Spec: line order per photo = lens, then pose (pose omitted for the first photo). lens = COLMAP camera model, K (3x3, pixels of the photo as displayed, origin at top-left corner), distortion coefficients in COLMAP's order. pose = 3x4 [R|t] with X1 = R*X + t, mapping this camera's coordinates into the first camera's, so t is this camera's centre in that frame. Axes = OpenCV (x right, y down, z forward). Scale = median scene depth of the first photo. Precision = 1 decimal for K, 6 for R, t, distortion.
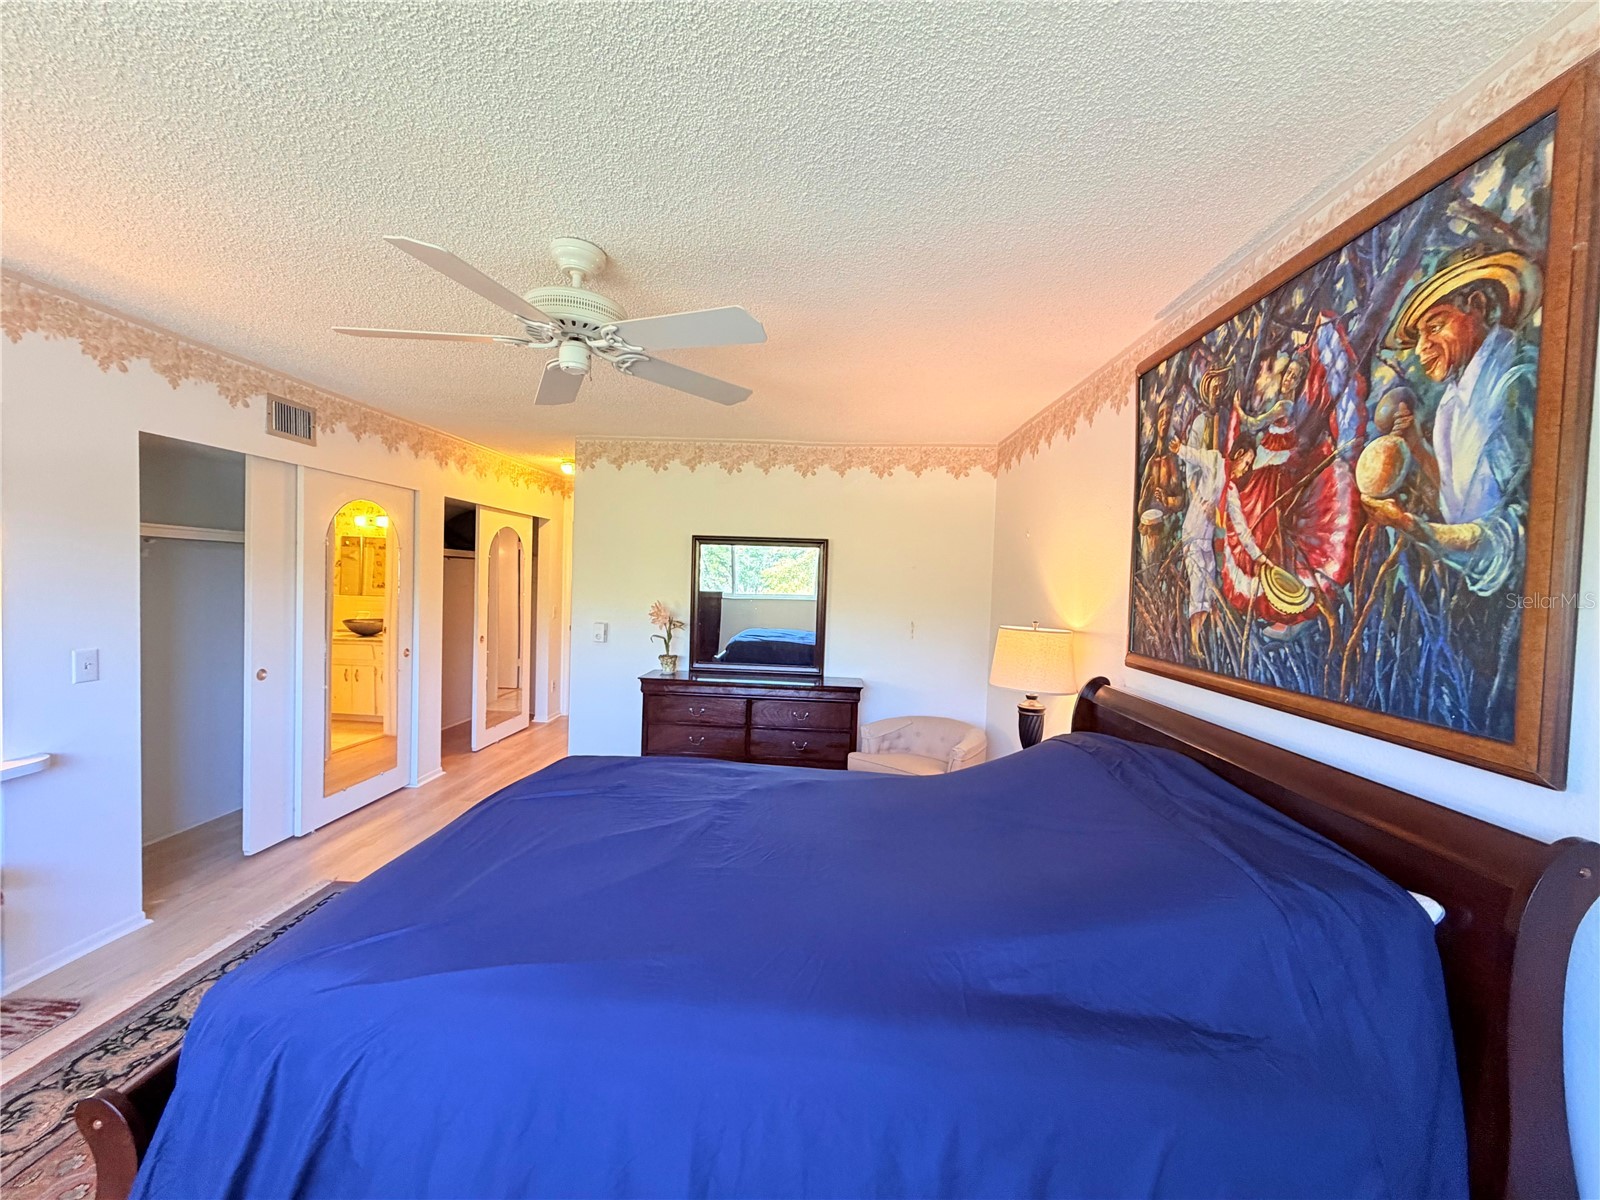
lens RADIAL K [[638.8, 0, 796.3], [0, 638.8, 600.0], [0, 0, 1]] dist [0.000583, -0.000104]
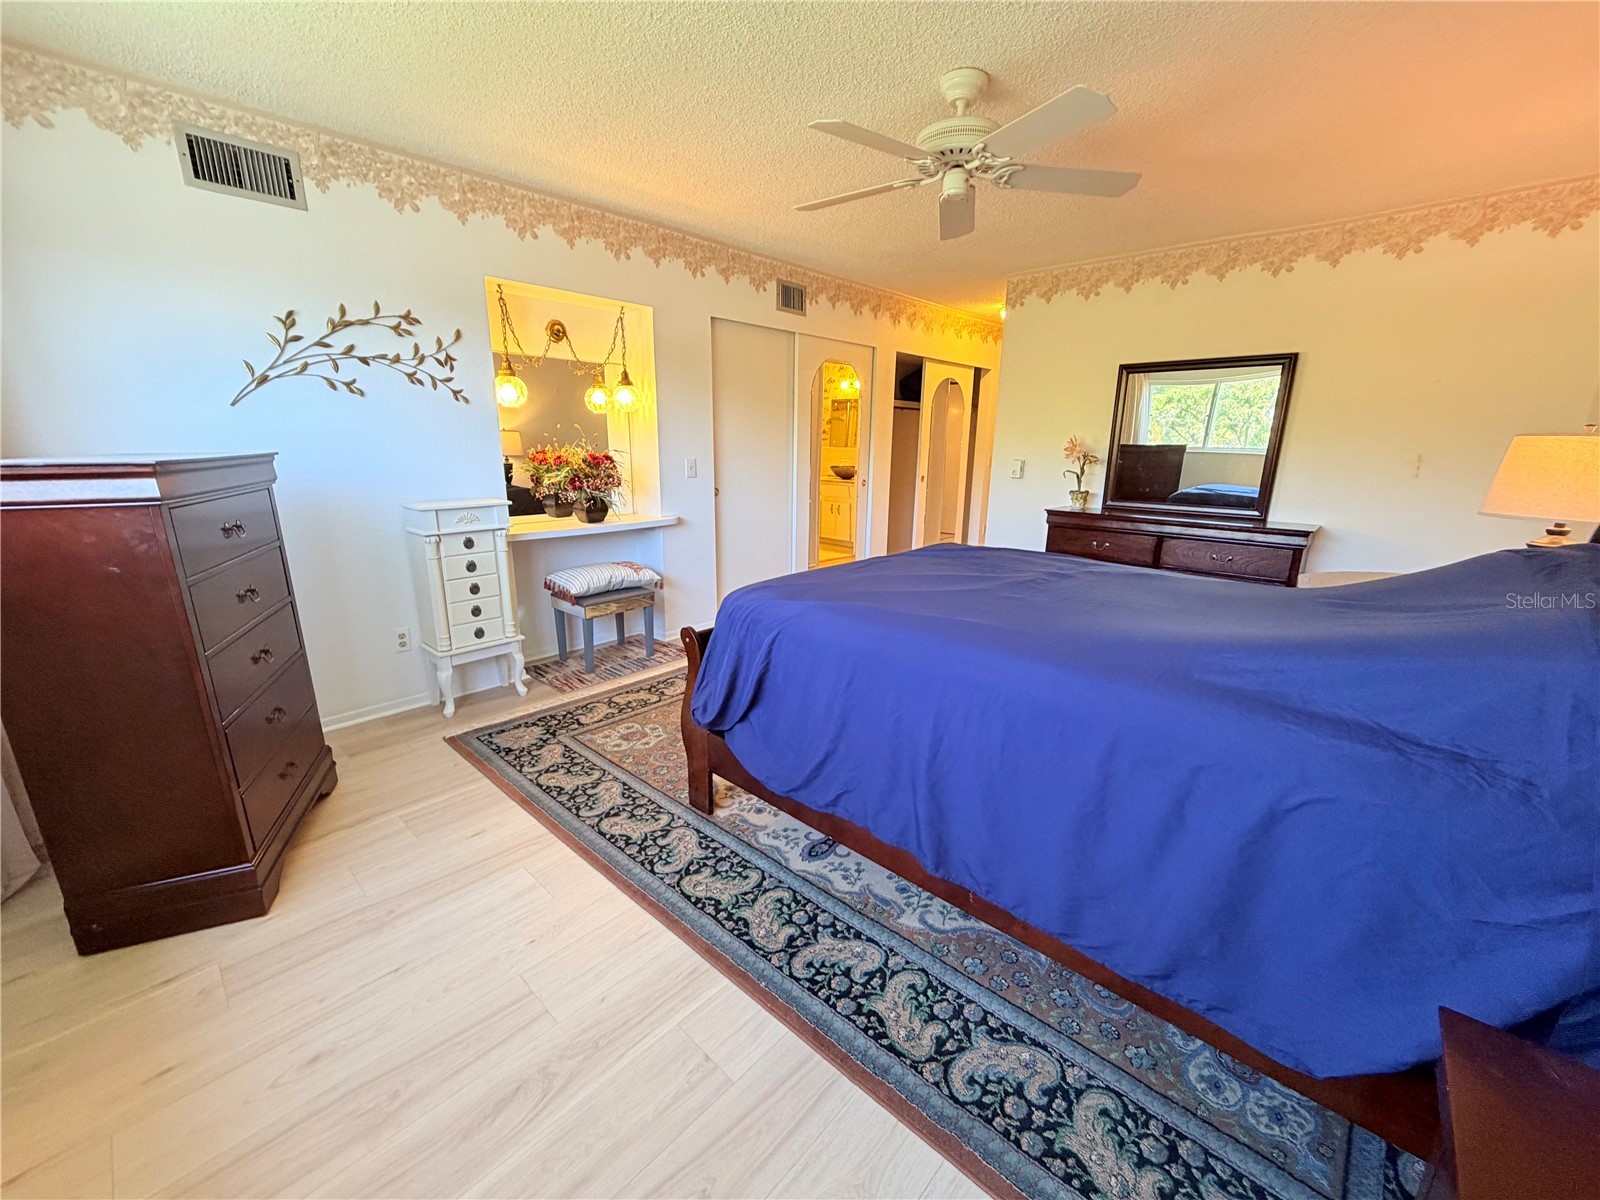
lens RADIAL K [[638.8, 0, 794.2], [0, 638.8, 601.8], [0, 0, 1]] dist [0.000583, -0.000104]
pose [[0.765438, 0.133723, -0.629462, 0.235844], [-0.008098, 0.980095, 0.198365, 0.126068], [0.643459, -0.146739, 0.751285, -0.165912]]
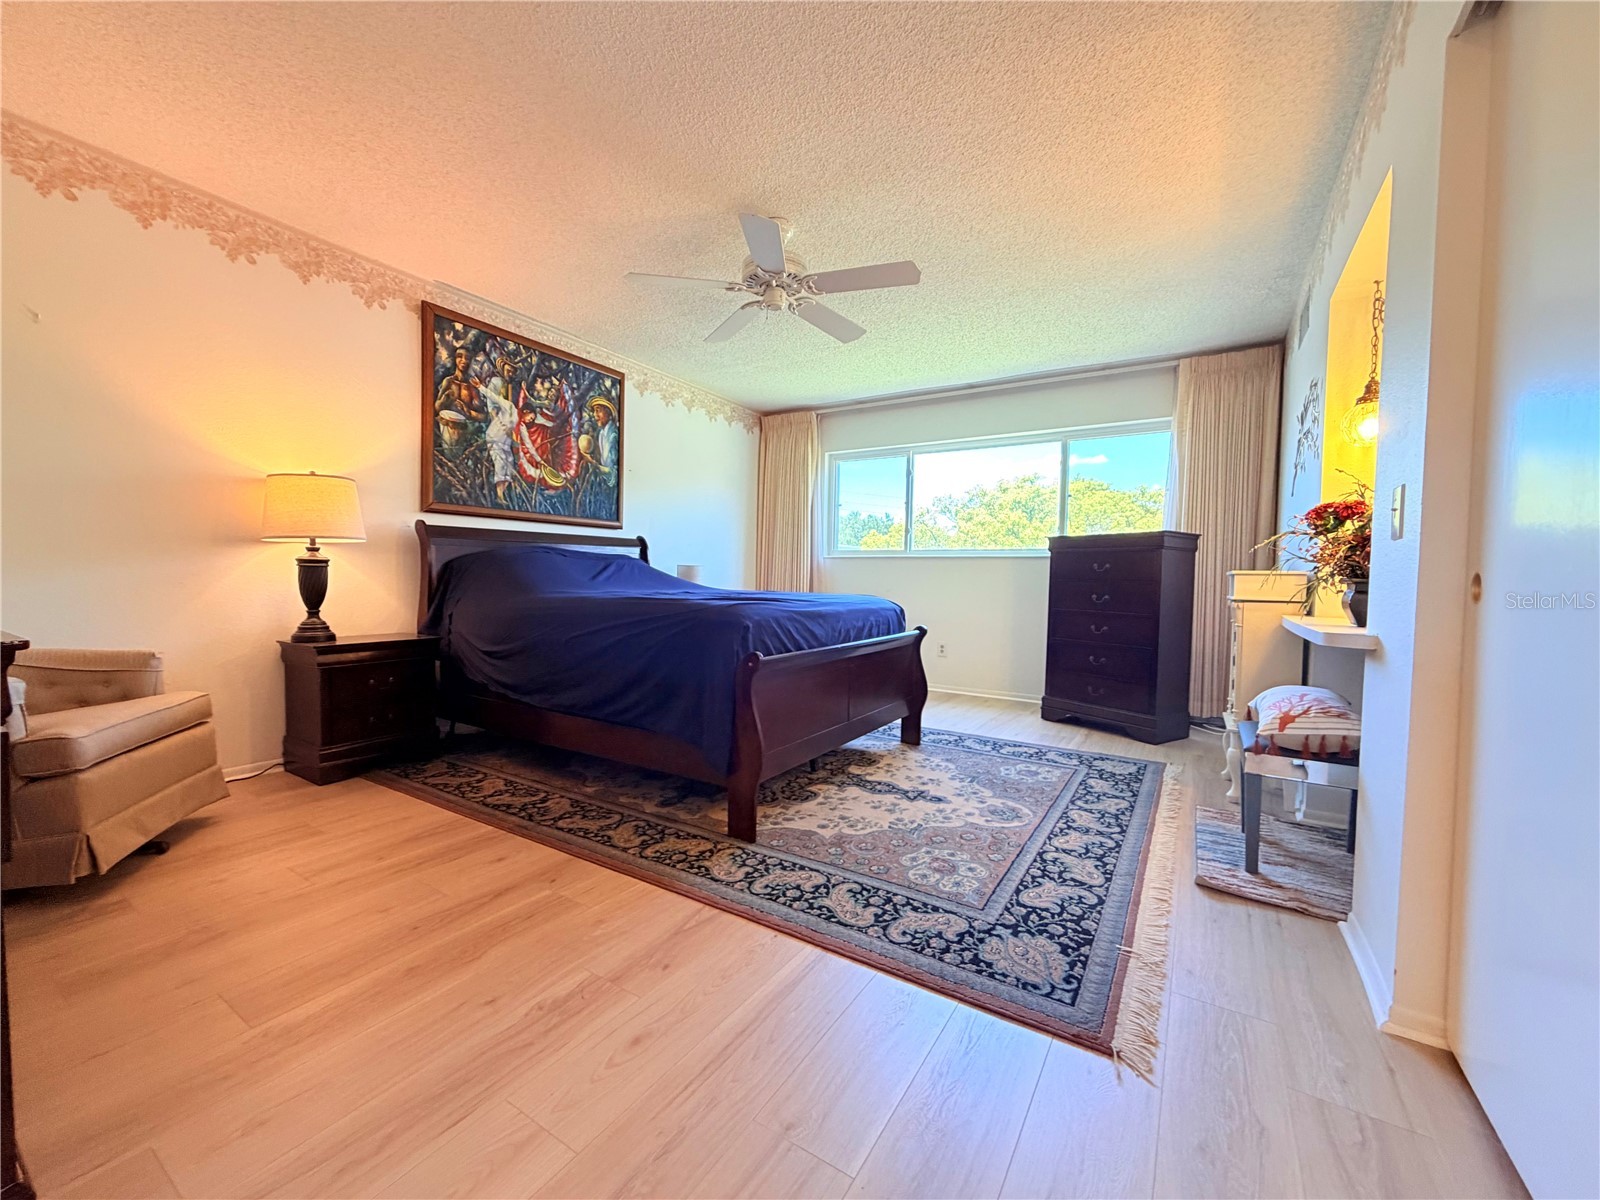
lens RADIAL K [[638.8, 0, 795.4], [0, 638.8, 599.7], [0, 0, 1]] dist [0.000583, -0.000104]
pose [[-0.868190, -0.068290, 0.491510, -1.031460], [-0.030154, 0.995915, 0.085108, 0.169687], [-0.495315, 0.059069, -0.866703, 2.038218]]
